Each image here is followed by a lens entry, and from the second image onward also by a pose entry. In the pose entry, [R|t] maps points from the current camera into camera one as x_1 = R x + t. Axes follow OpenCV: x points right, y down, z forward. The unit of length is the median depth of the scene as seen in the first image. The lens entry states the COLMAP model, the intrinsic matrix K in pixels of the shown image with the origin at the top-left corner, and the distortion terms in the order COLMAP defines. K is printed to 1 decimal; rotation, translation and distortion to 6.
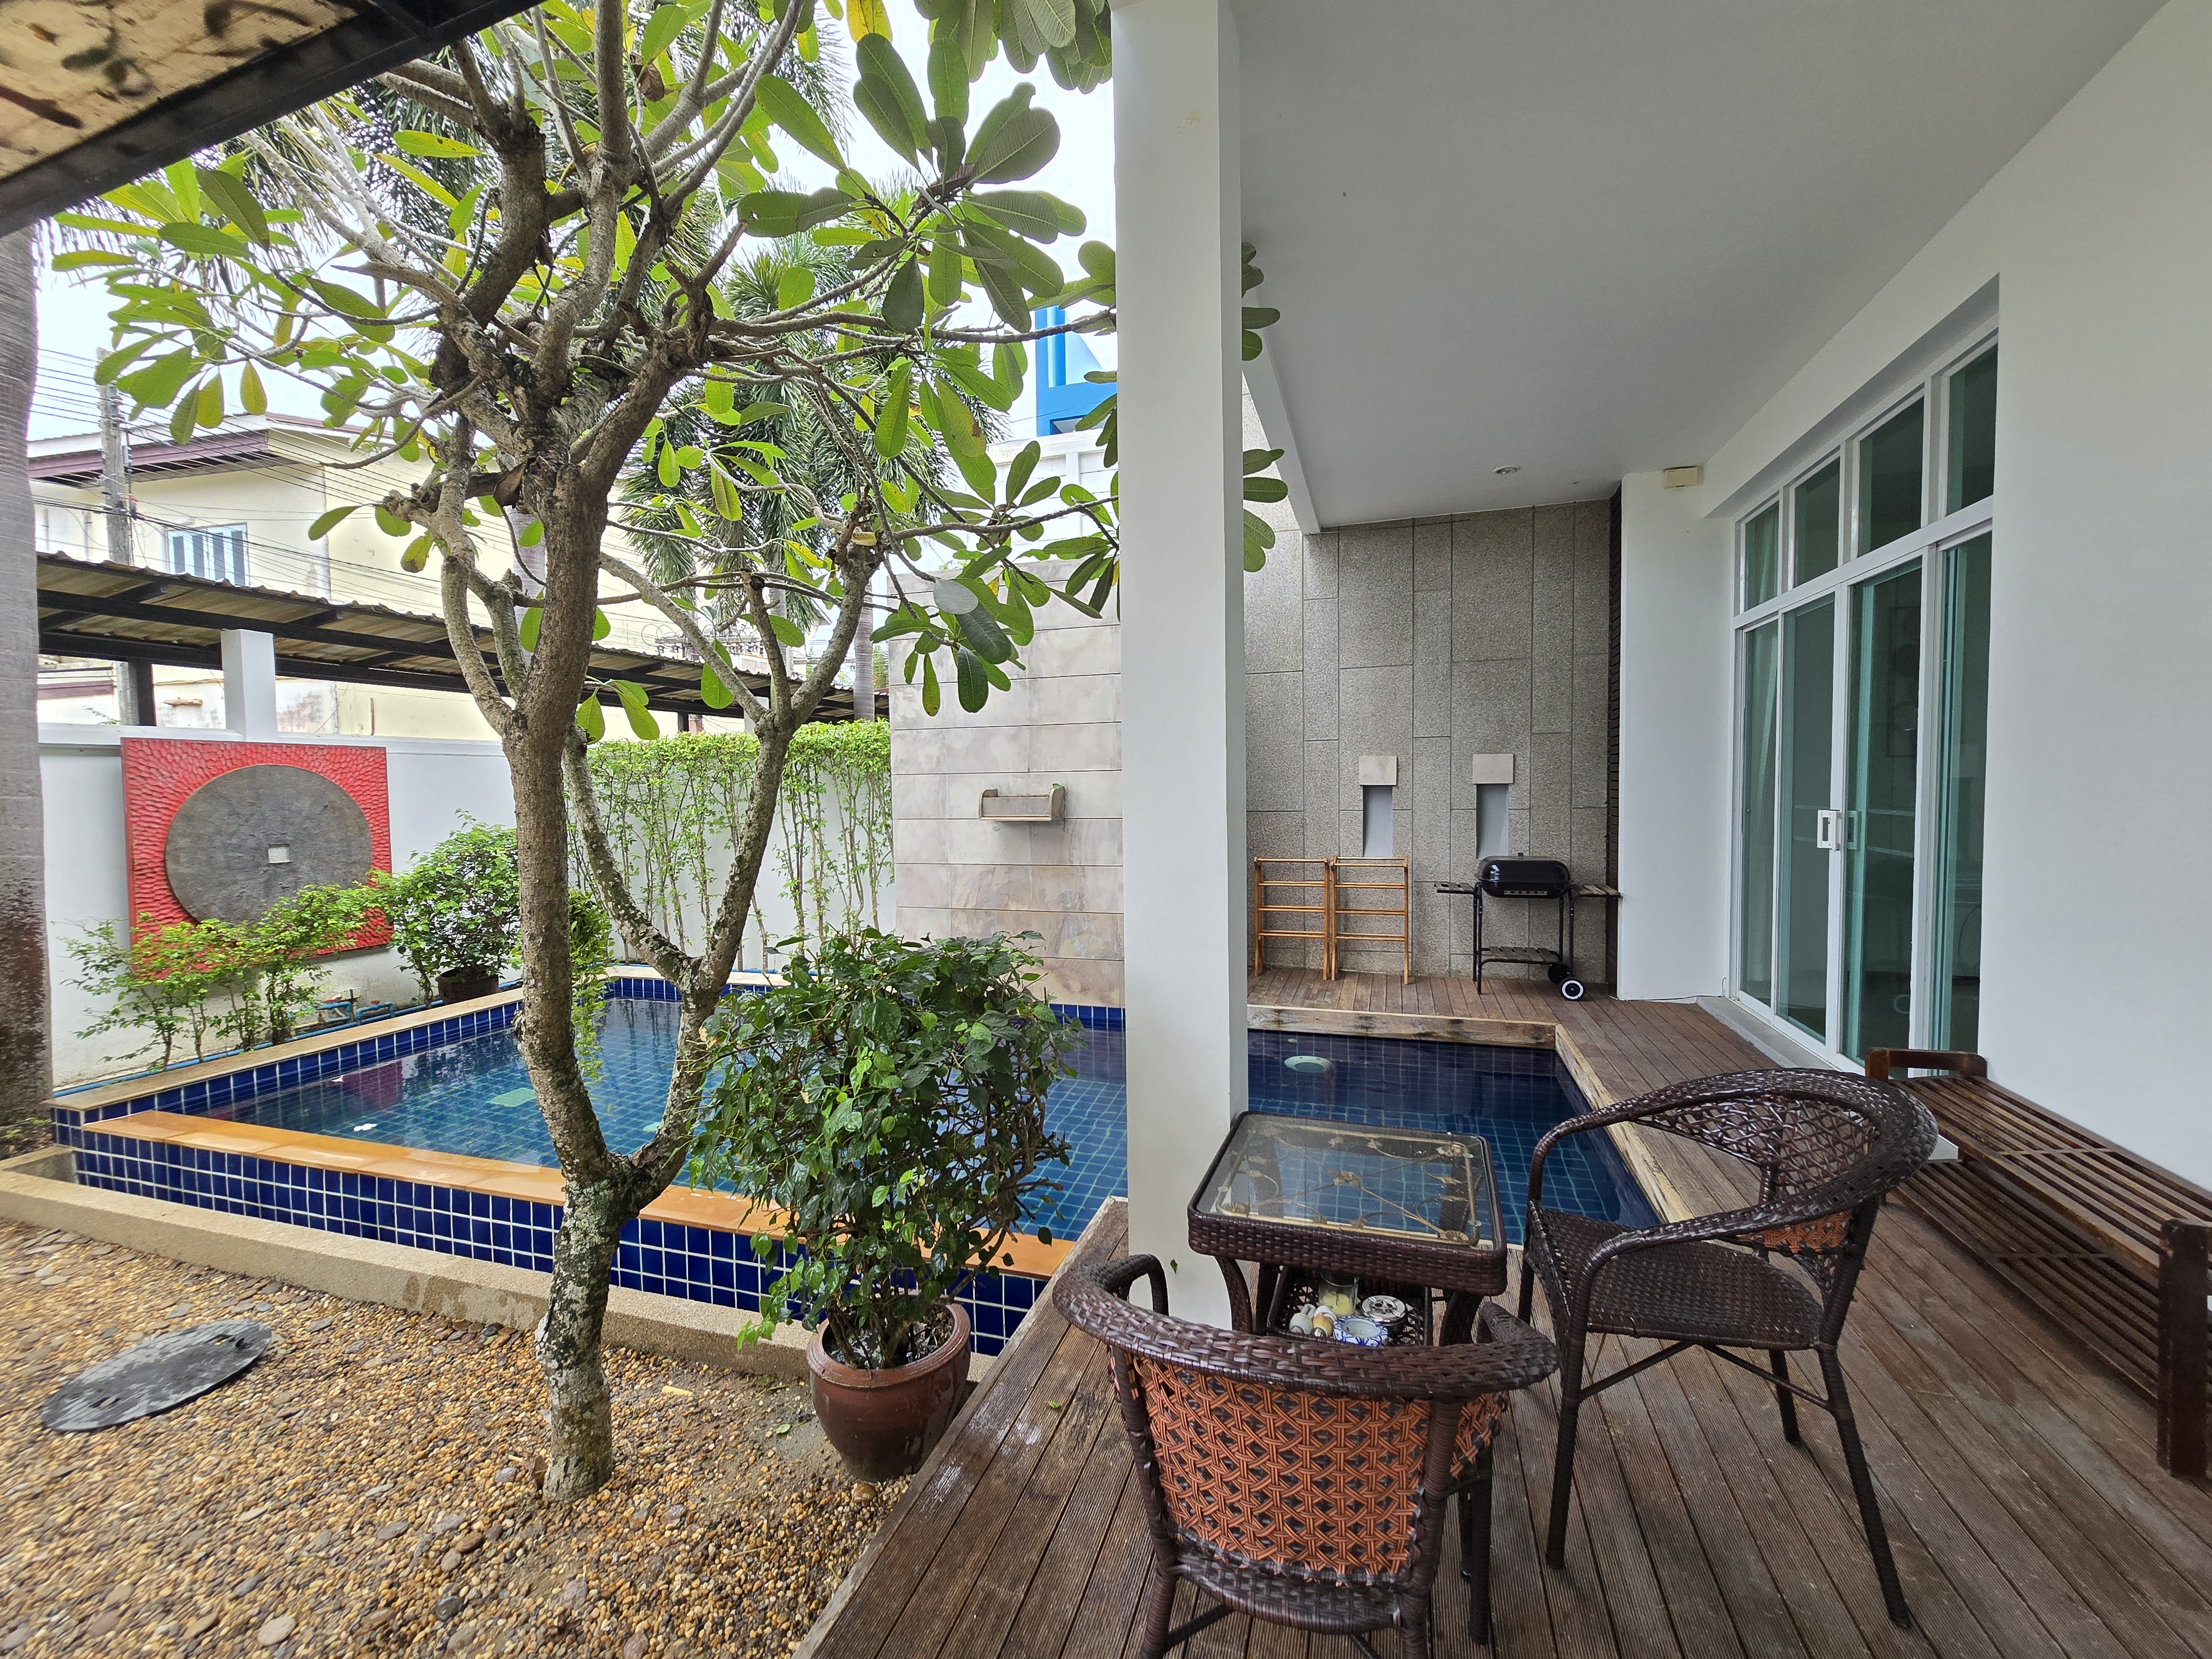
lens RADIAL K [[909.5, 0, 1108.0], [0, 909.5, 825.6], [0, 0, 1]] dist [-0.004533, 0.000487]
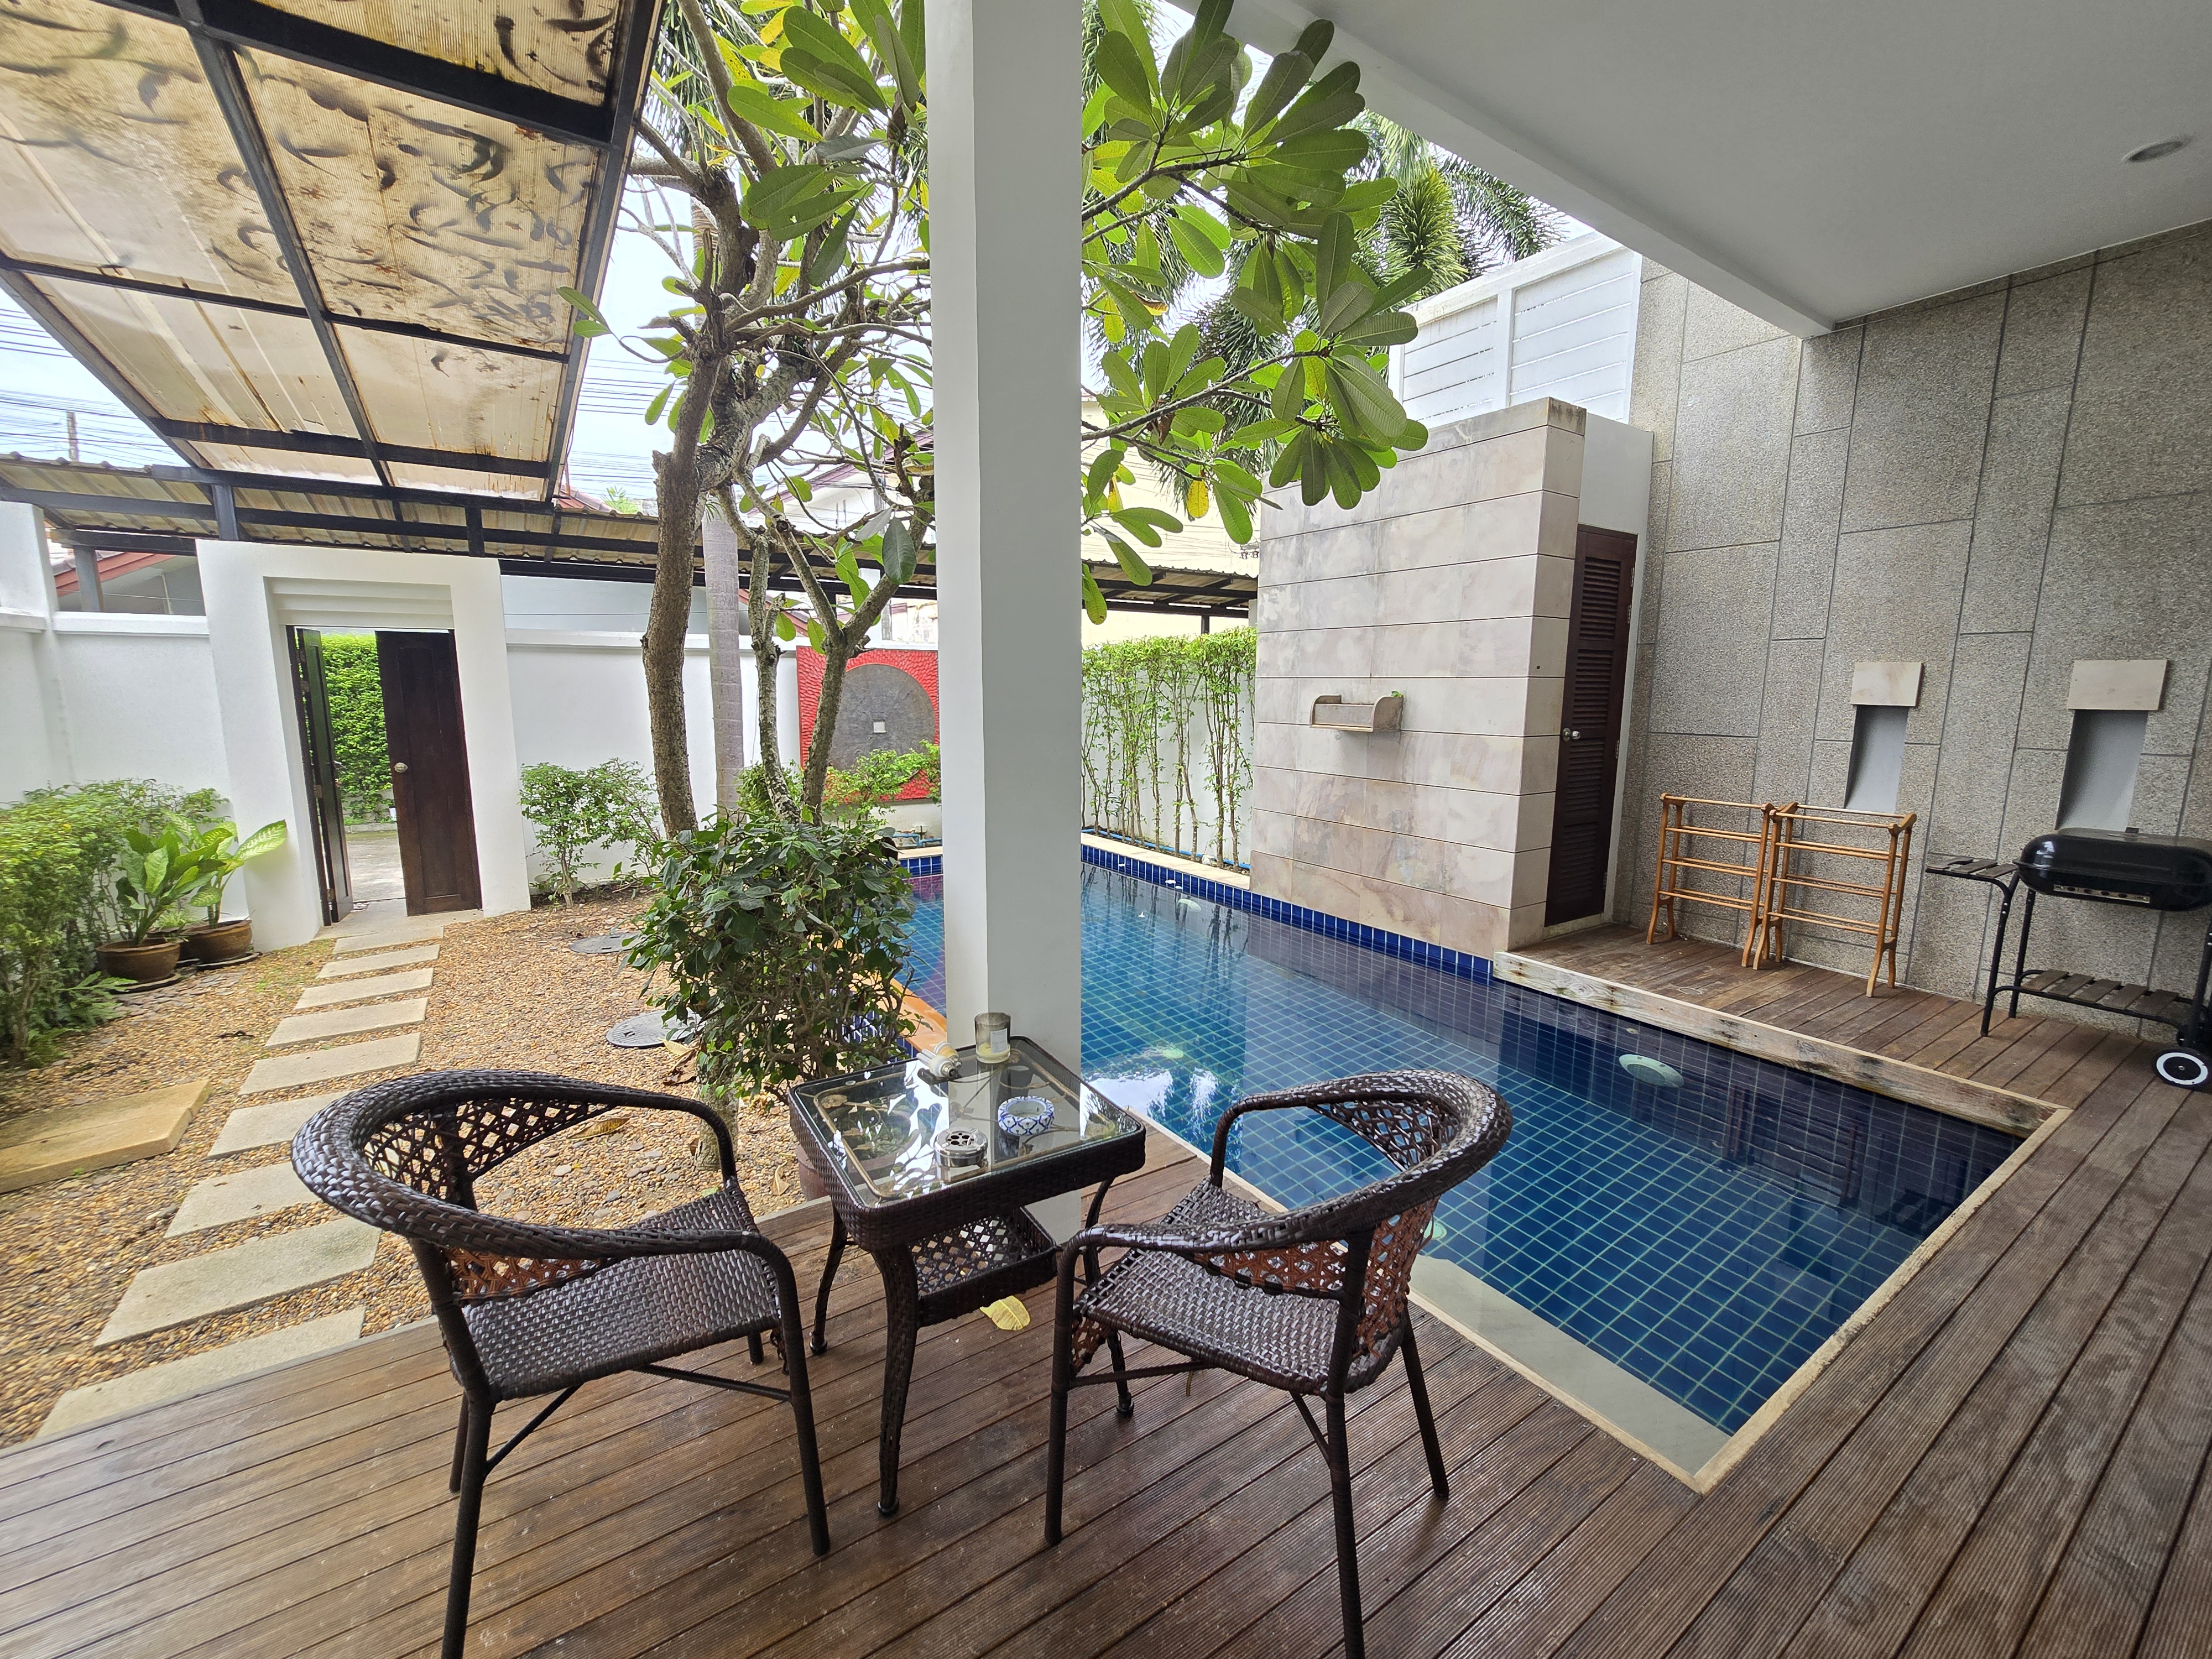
lens RADIAL K [[909.5, 0, 1115.7], [0, 909.5, 822.6], [0, 0, 1]] dist [-0.004533, 0.000487]
pose [[0.776241, 0.115770, -0.619716, 0.288520], [-0.048528, 0.991050, 0.124354, -0.014693], [0.628566, -0.066455, 0.774912, 0.110635]]
